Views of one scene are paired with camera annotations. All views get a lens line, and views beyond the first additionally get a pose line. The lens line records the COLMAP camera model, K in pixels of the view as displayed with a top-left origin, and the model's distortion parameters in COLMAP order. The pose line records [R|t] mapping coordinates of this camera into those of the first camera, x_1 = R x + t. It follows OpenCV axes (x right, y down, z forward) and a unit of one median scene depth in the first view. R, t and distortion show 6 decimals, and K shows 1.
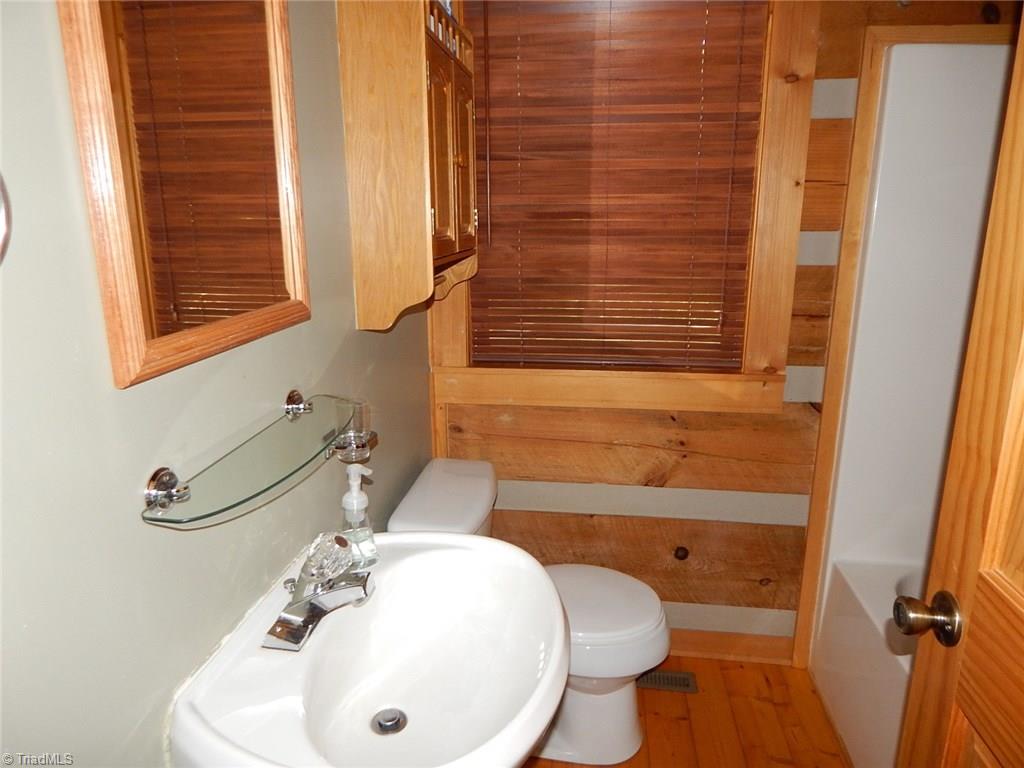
lens RADIAL K [[683.2, 0, 512.7], [0, 683.2, 379.3], [0, 0, 1]] dist [0.017285, -0.018596]
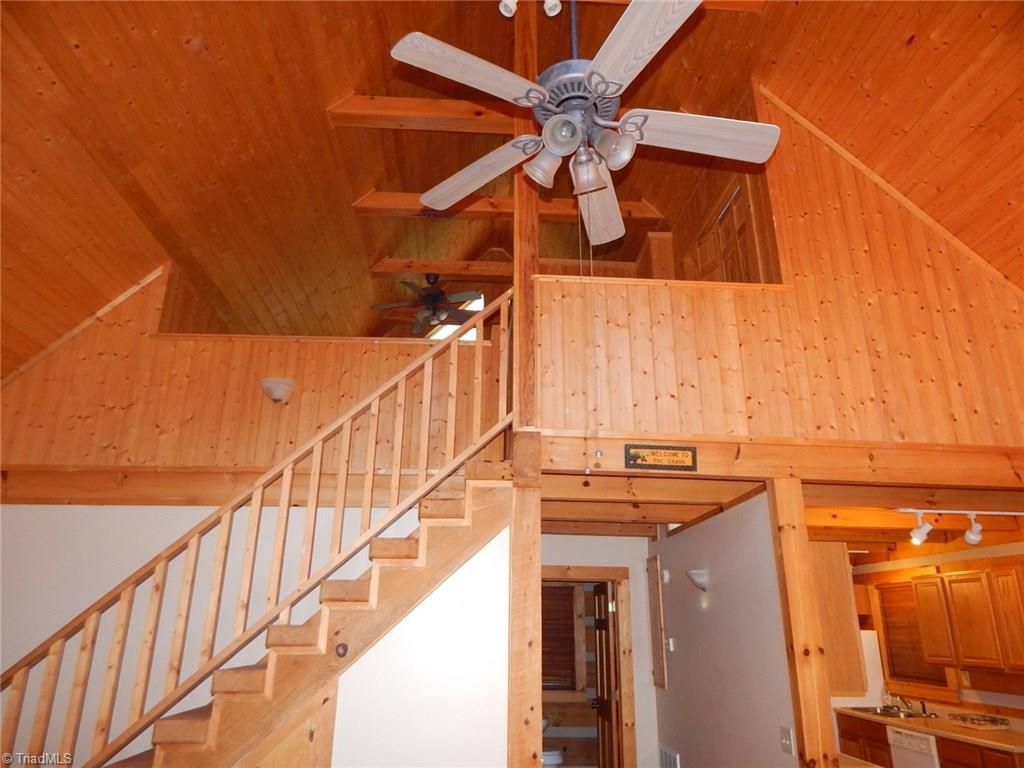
lens RADIAL K [[683.2, 0, 515.9], [0, 683.2, 382.6], [0, 0, 1]] dist [0.017285, -0.018596]
pose [[0.976967, 0.083693, 0.196294, -0.928930], [0.041203, 0.828583, -0.558348, 0.714564], [-0.209376, 0.553575, 0.806050, -3.097540]]
